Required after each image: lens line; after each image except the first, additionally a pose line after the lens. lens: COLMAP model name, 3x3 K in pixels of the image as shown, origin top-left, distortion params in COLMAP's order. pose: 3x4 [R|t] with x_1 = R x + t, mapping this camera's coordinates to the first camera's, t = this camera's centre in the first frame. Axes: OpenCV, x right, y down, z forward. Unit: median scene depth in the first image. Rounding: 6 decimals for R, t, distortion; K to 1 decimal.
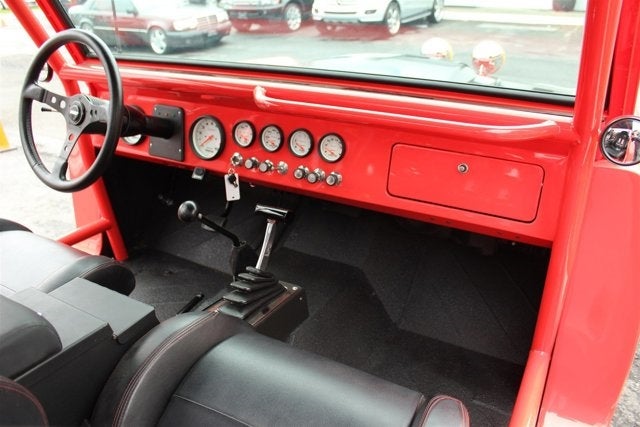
lens RADIAL K [[516.8, 0, 320.0], [0, 516.8, 213.5], [0, 0, 1]] dist [-0.137304, 0.000162]
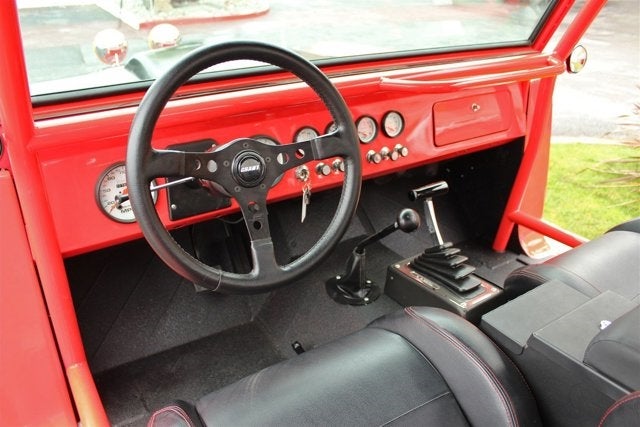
lens RADIAL K [[516.8, 0, 320.0], [0, 516.8, 213.5], [0, 0, 1]] dist [-0.137304, 0.000162]
pose [[0.464711, -0.374279, 0.802470, -1.026990], [0.379418, 0.903027, 0.201458, -0.239188], [-0.800054, 0.210852, 0.561655, 0.546230]]
